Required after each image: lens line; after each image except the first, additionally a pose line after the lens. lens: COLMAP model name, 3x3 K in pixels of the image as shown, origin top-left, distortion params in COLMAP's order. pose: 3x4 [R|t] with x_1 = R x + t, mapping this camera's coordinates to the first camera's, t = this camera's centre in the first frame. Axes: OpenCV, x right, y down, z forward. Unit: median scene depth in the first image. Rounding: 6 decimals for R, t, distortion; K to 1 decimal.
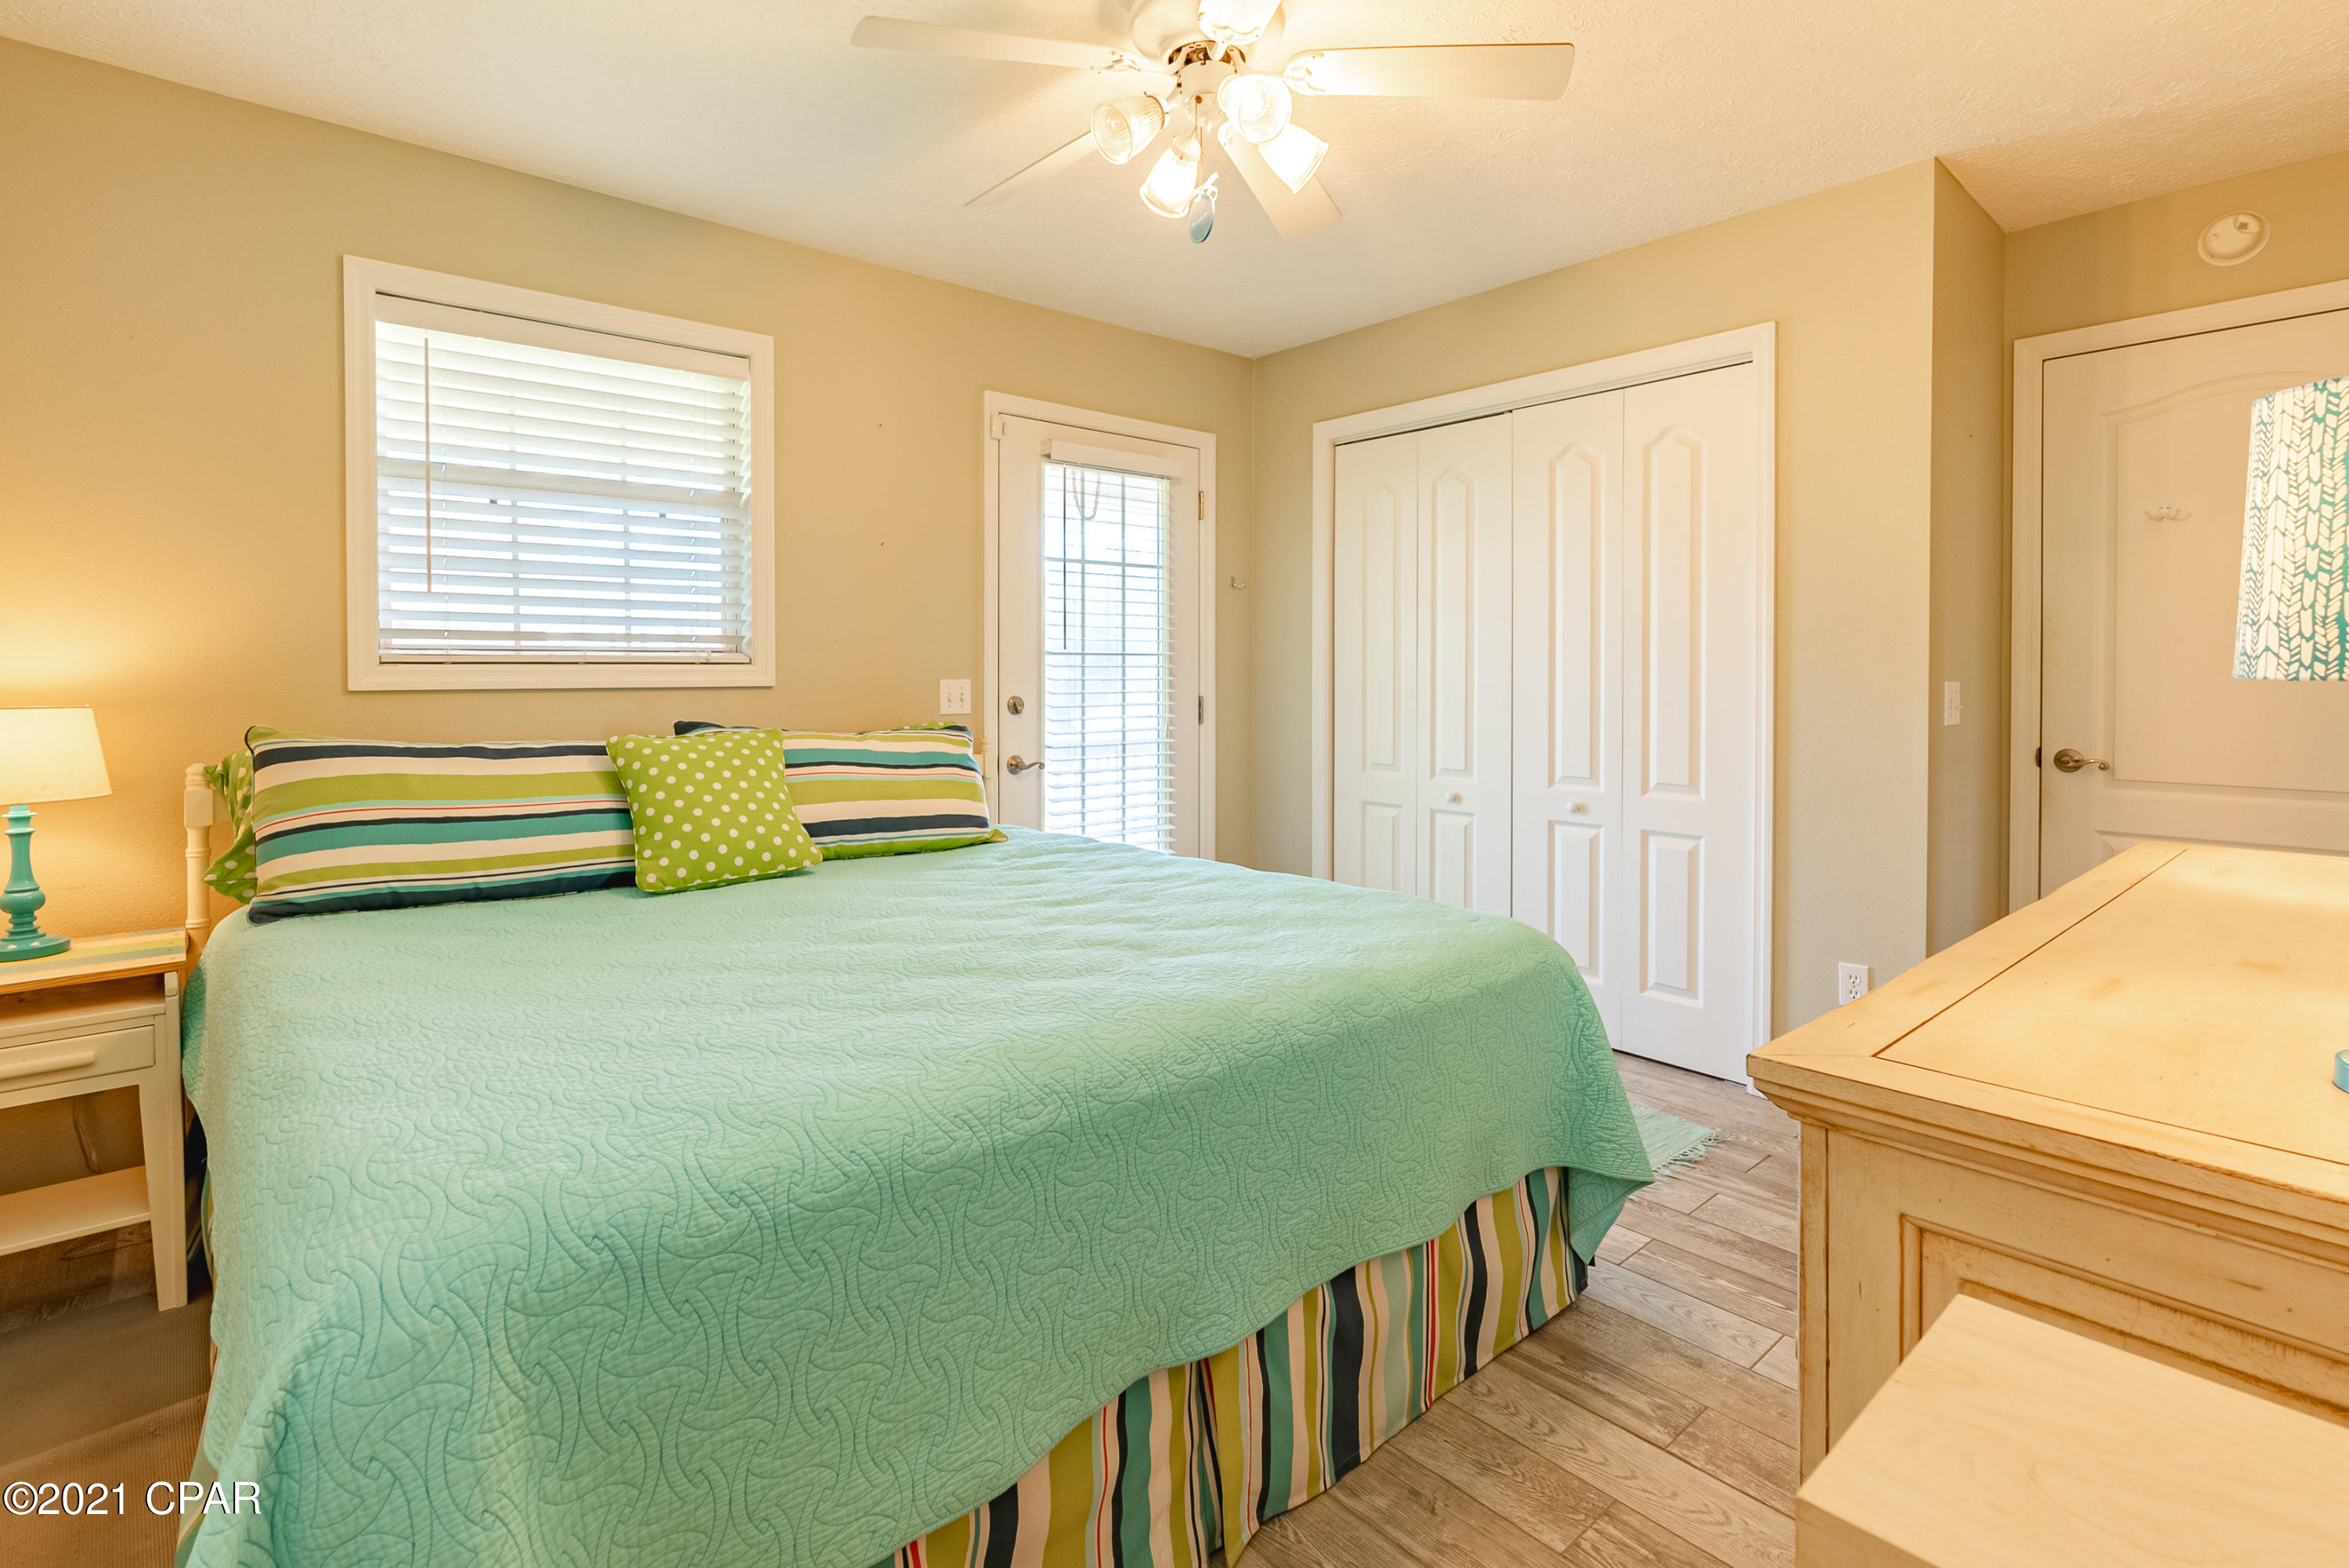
lens RADIAL K [[1113.0, 0, 1169.9], [0, 1113.0, 691.2], [0, 0, 1]] dist [-0.003507, 0.000682]
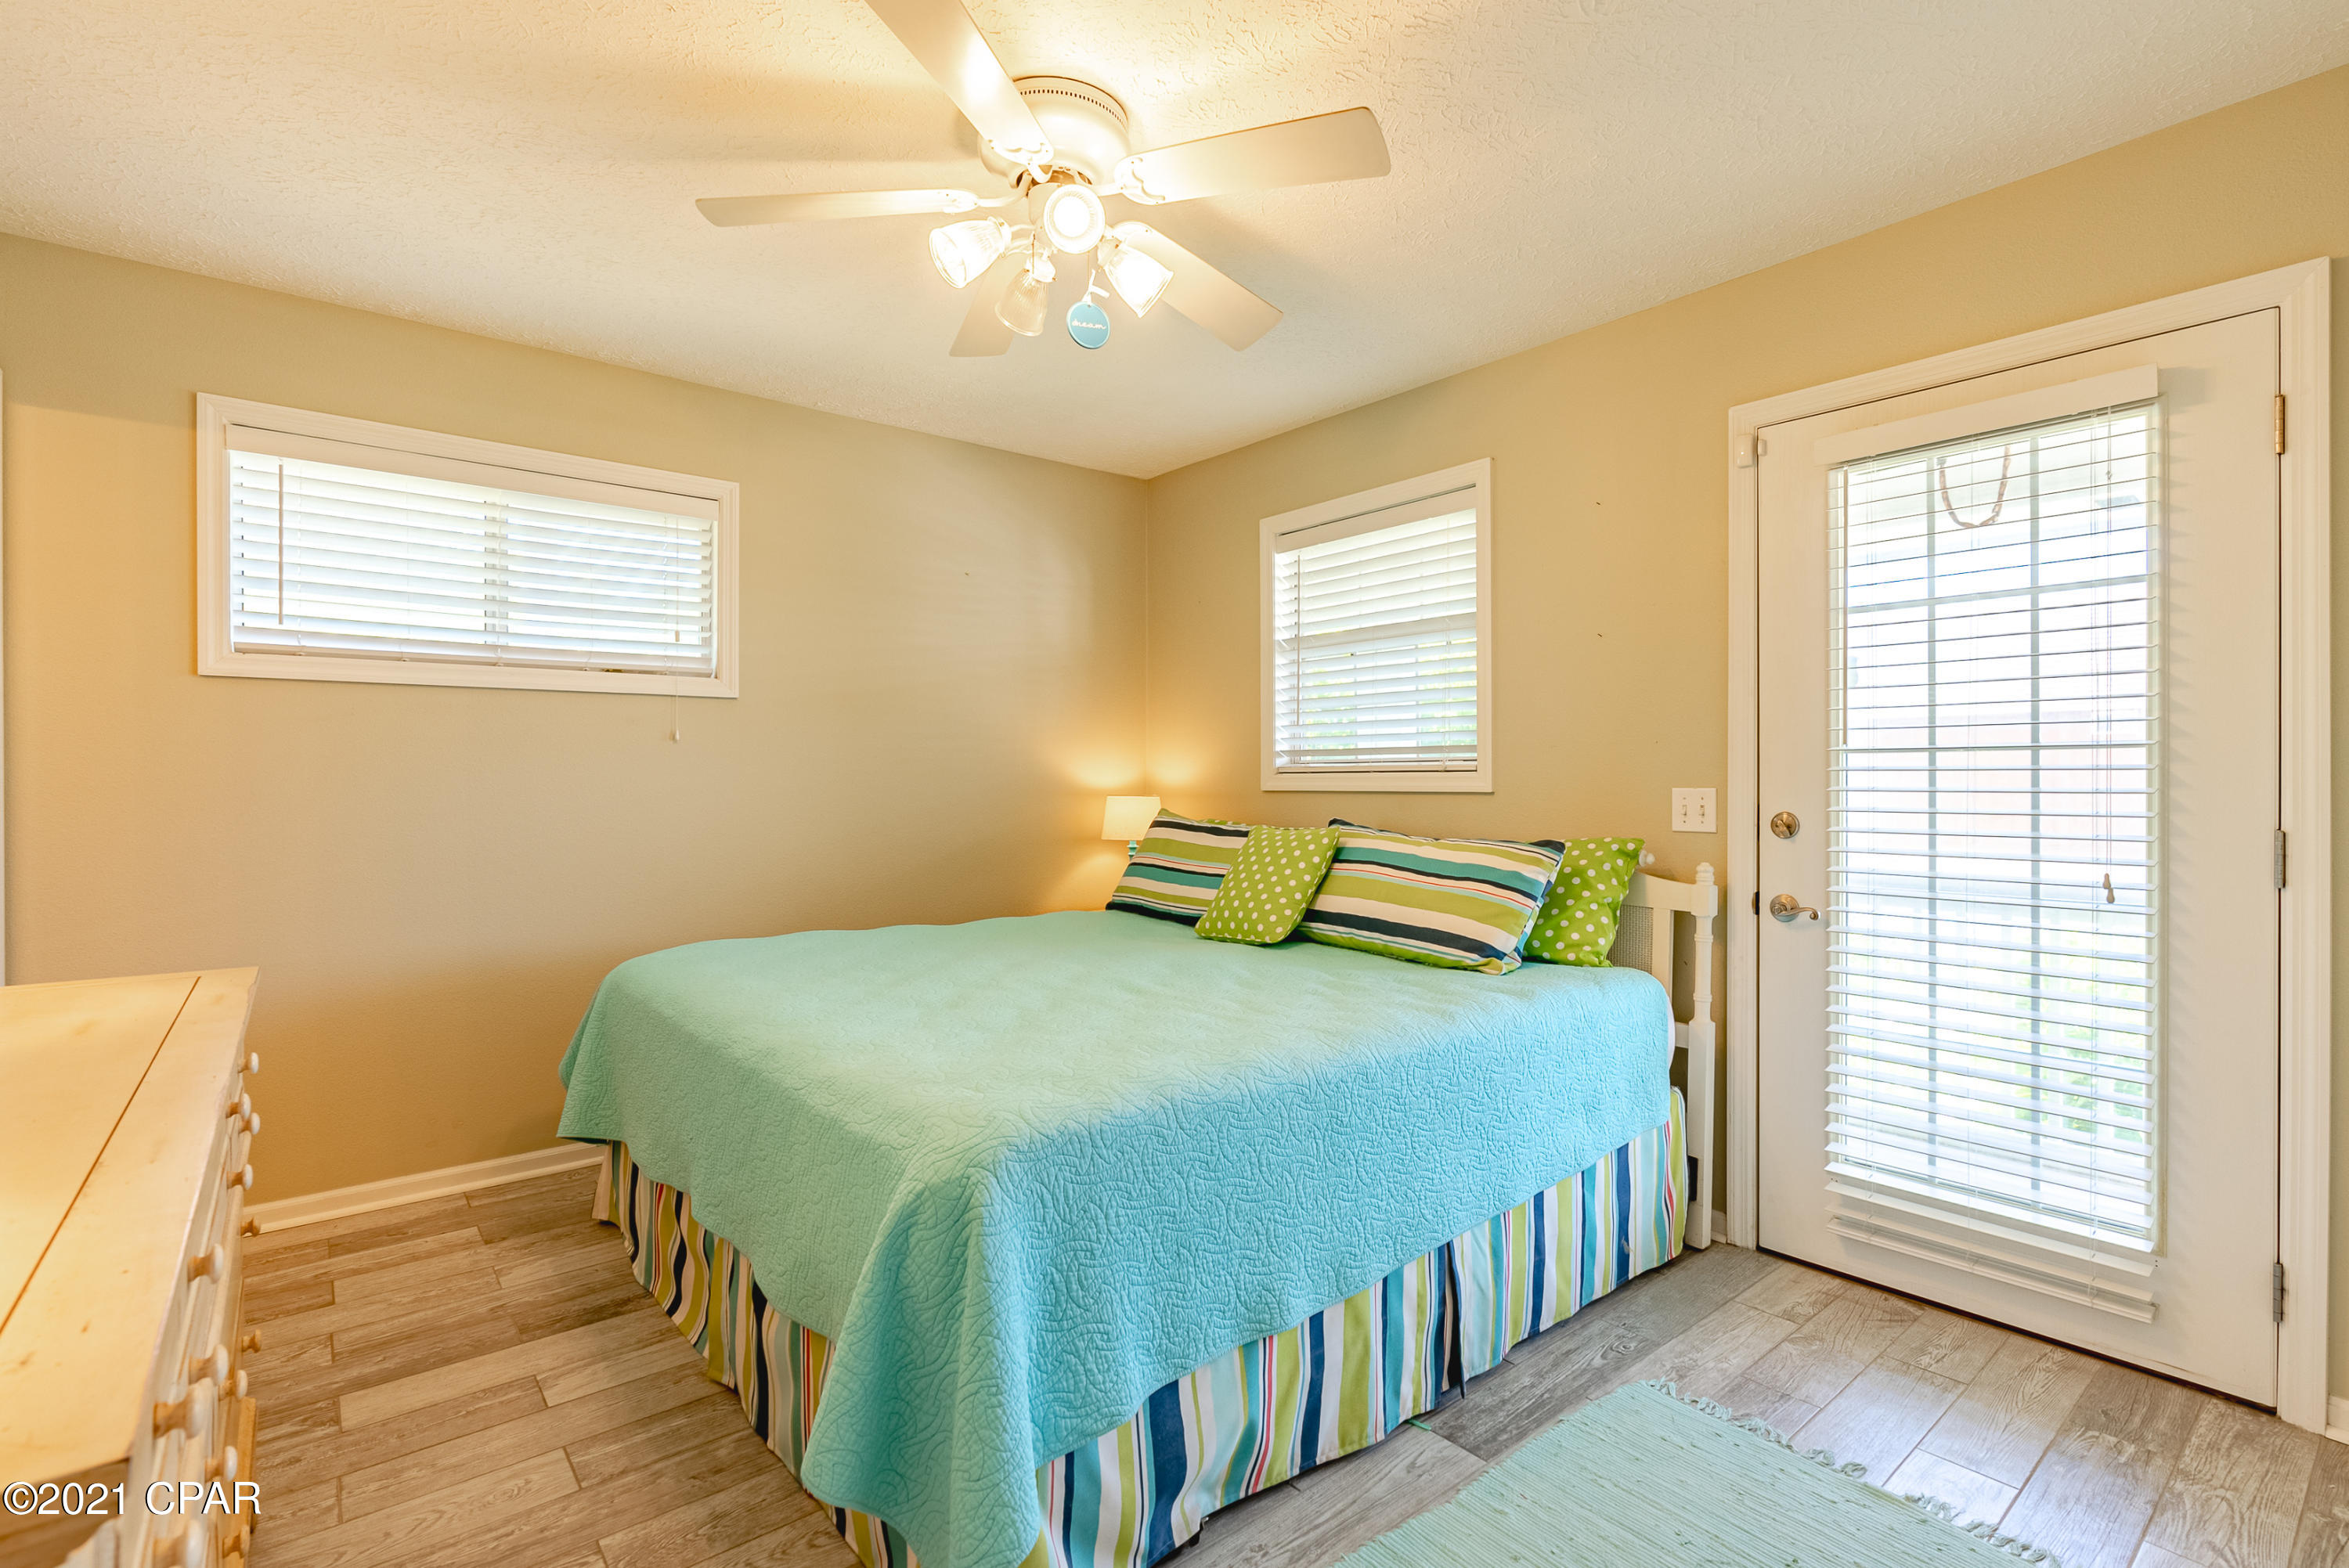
lens RADIAL K [[1071.4, 0, 1184.9], [0, 1071.4, 784.8], [0, 0, 1]] dist [-0.005842, 0.000269]
pose [[-0.015784, 0.011408, -0.999810, 0.692754], [-0.012868, 0.999850, 0.011612, -0.020126], [0.999793, 0.013049, -0.015635, 0.772035]]
